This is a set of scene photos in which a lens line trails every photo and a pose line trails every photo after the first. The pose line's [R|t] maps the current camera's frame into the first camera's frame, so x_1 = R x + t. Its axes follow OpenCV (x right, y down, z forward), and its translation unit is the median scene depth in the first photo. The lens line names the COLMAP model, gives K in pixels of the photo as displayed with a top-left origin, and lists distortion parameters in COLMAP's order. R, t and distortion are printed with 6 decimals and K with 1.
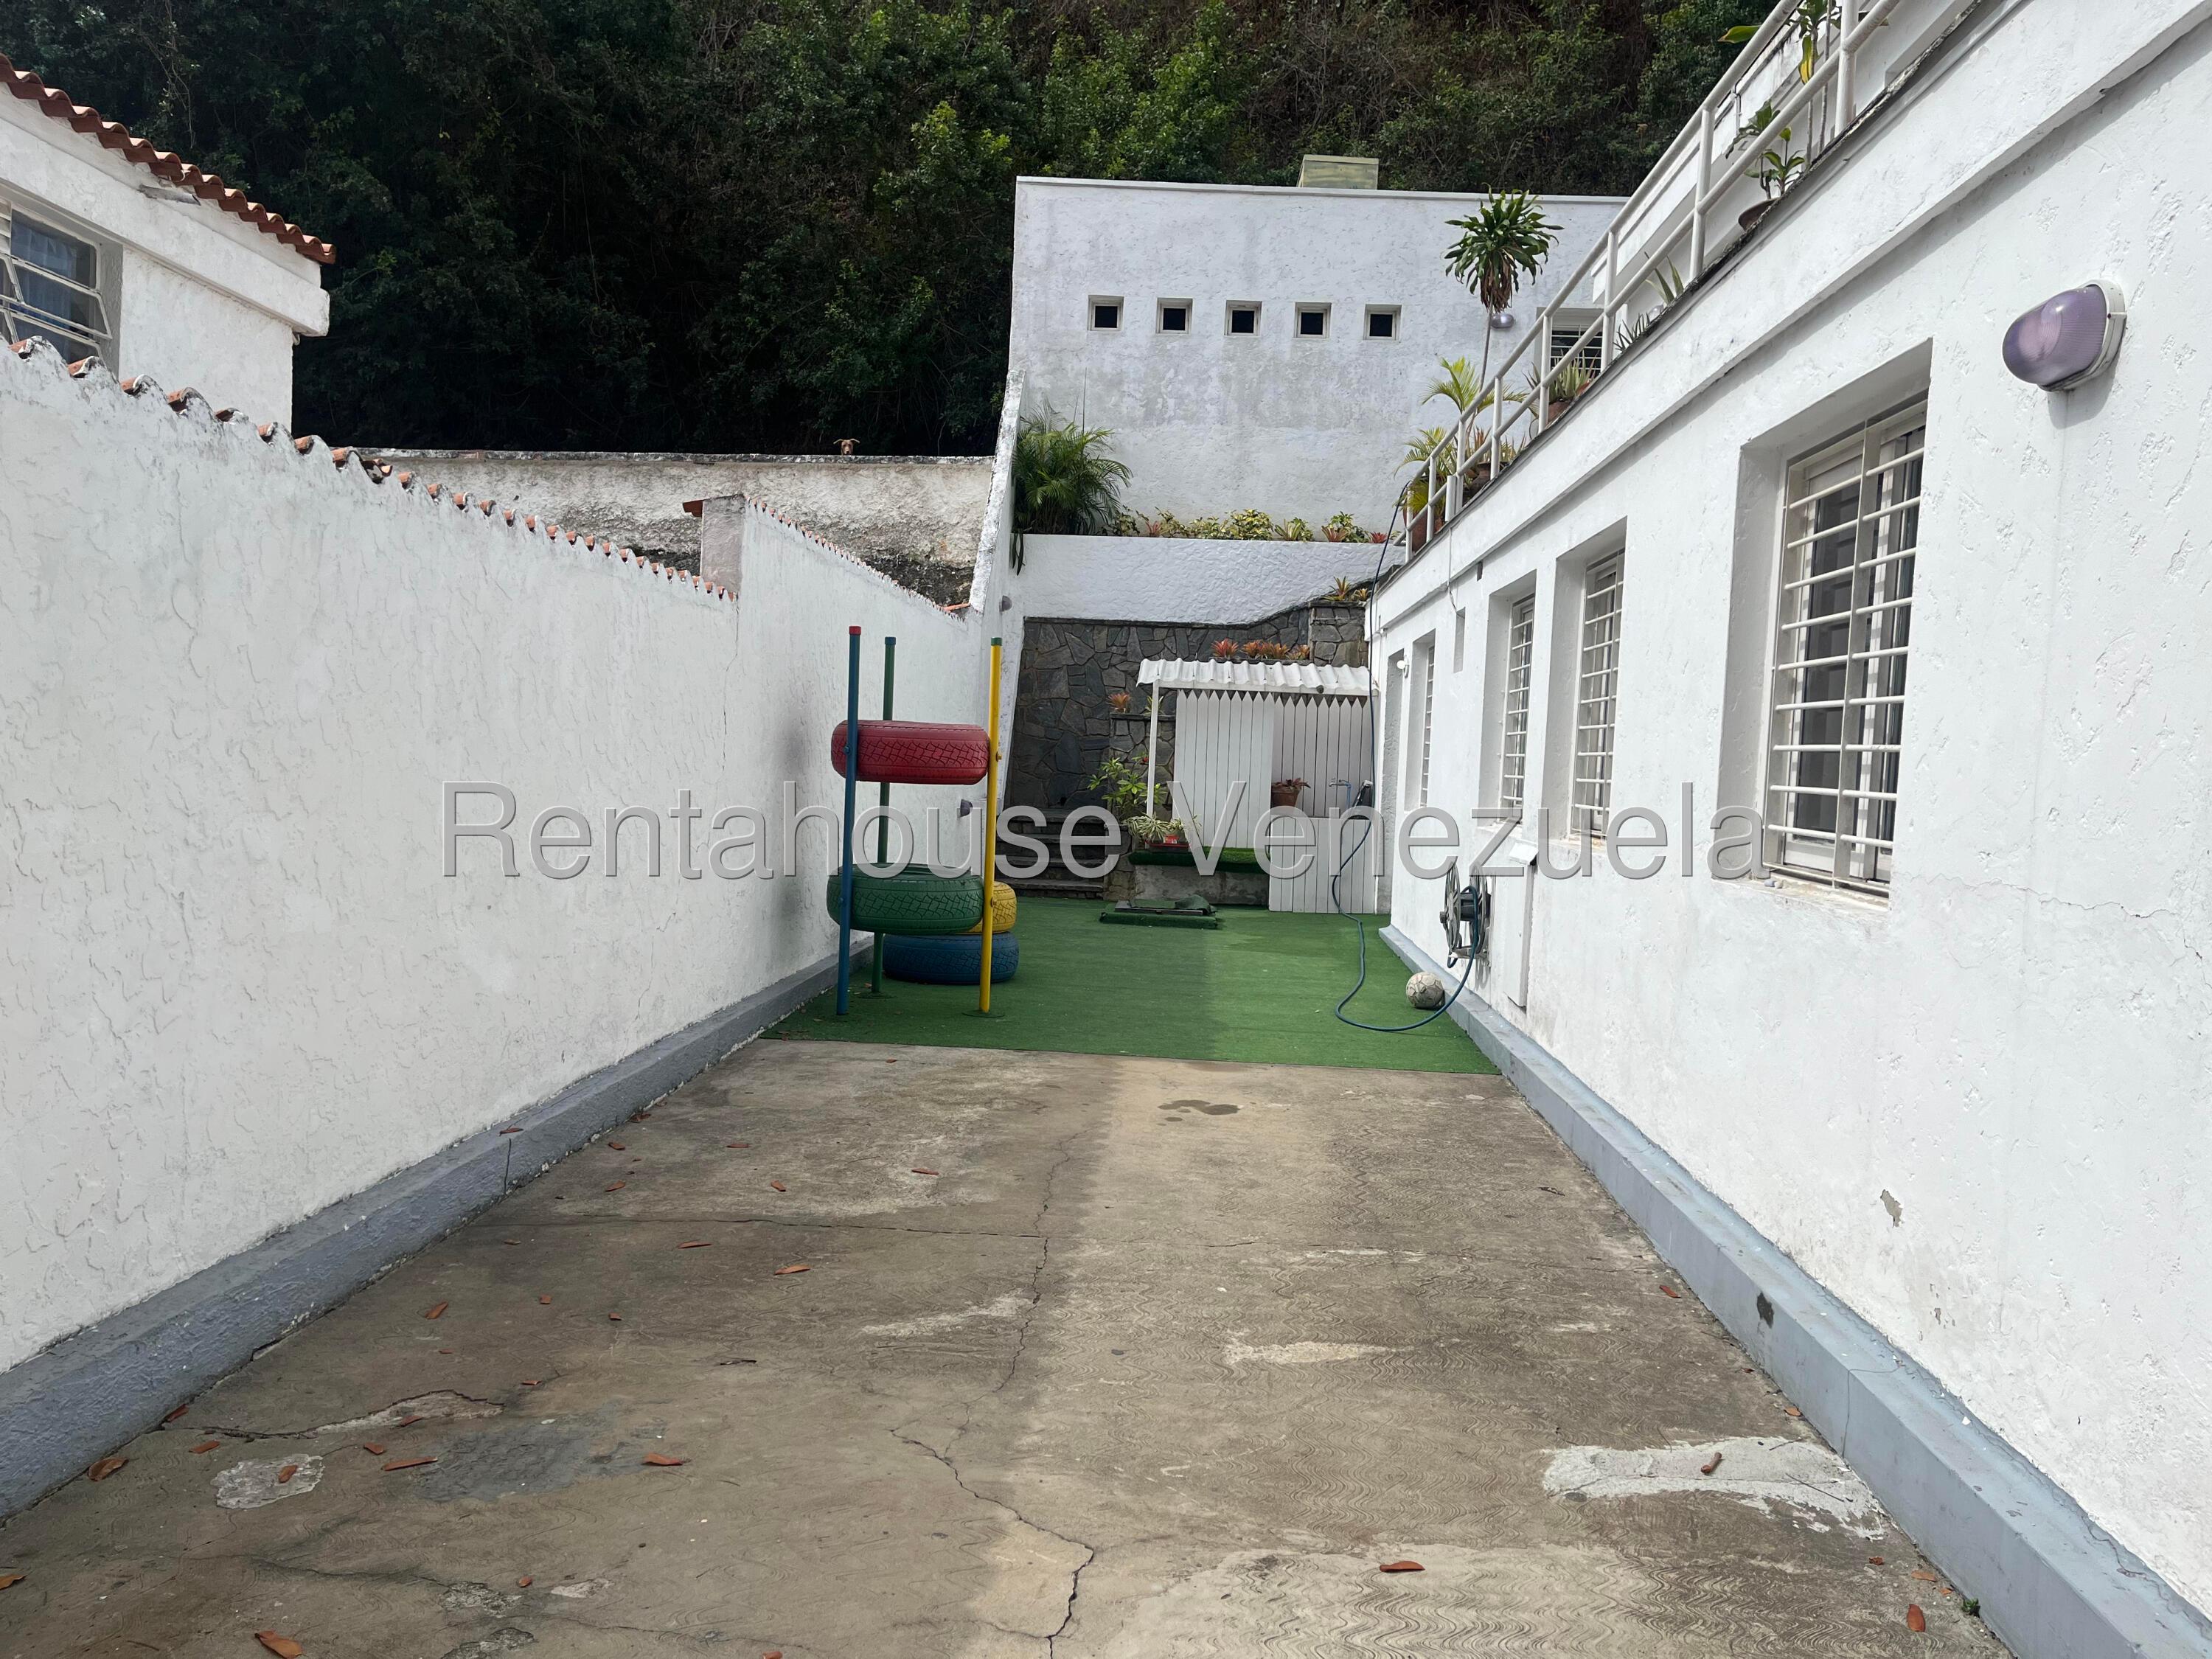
lens RADIAL K [[1672.0, 0, 1107.2], [0, 1672.0, 851.7], [0, 0, 1]] dist [0.069625, -0.091121]
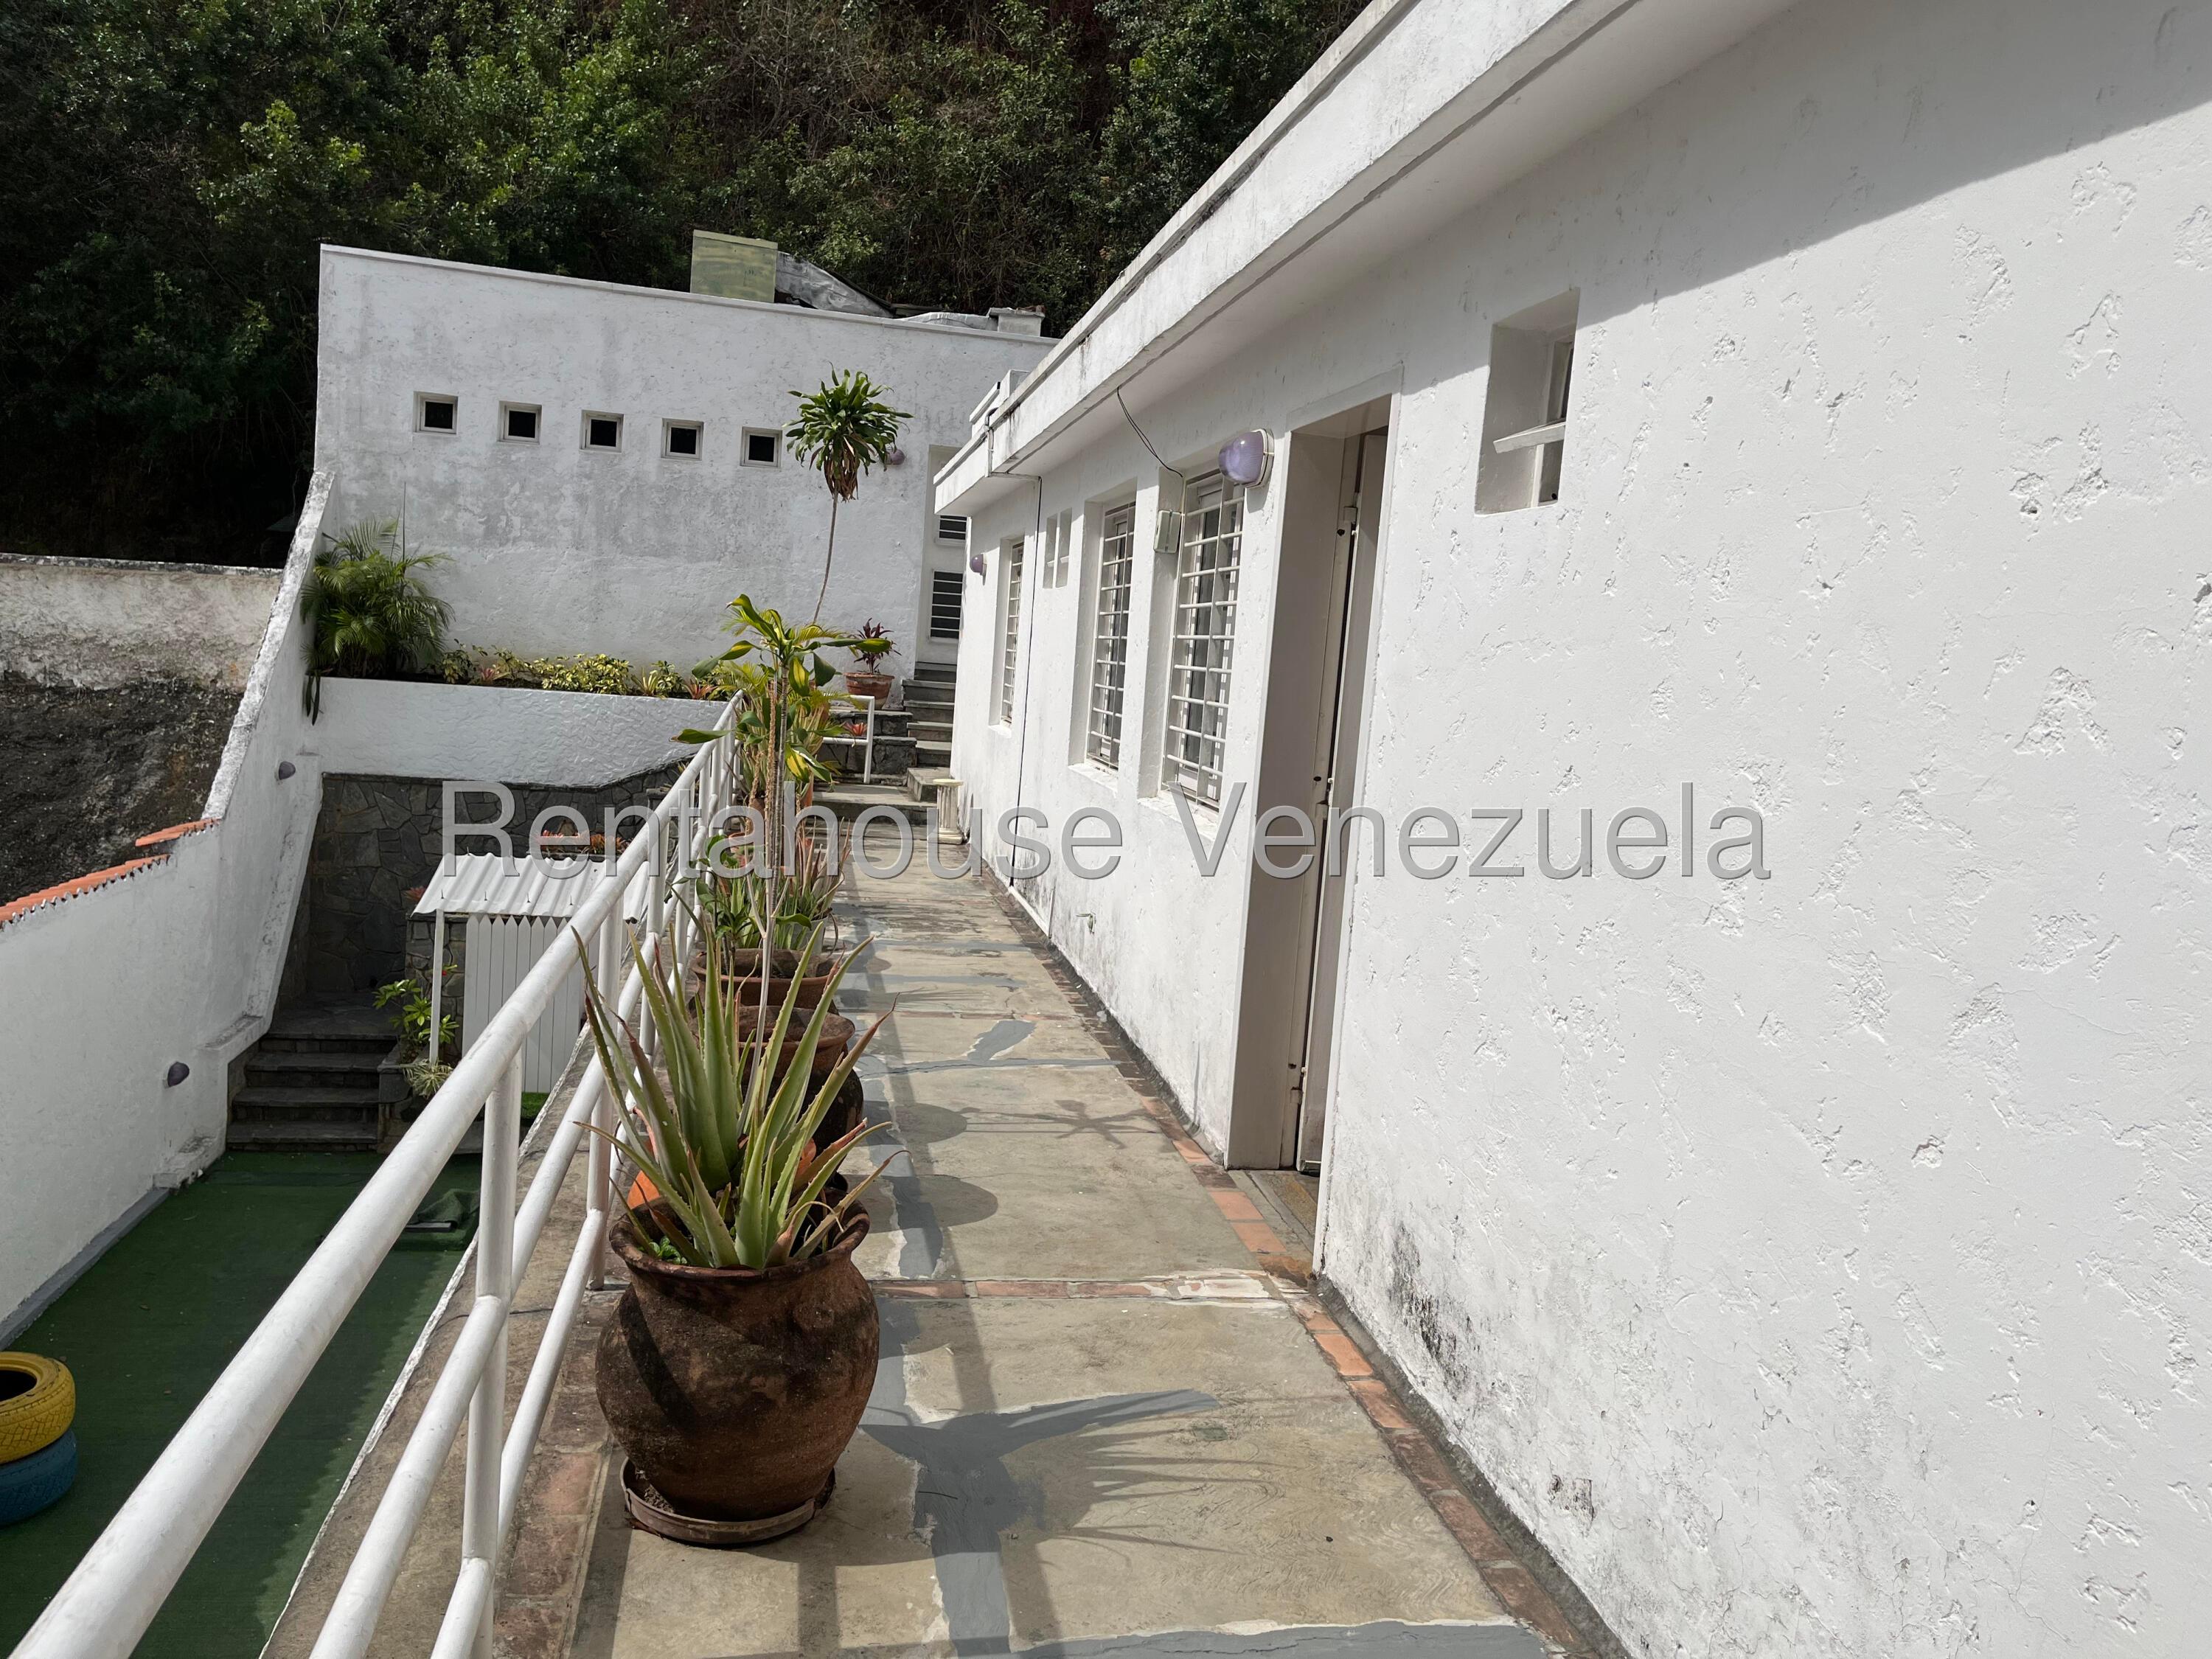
lens RADIAL K [[1672.0, 0, 1107.9], [0, 1672.0, 802.7], [0, 0, 1]] dist [0.069625, -0.091121]
pose [[0.970045, 0.010887, 0.242681, 0.126225], [-0.023263, 0.998567, 0.048189, -0.170248], [-0.241809, -0.052391, 0.968908, 0.062891]]
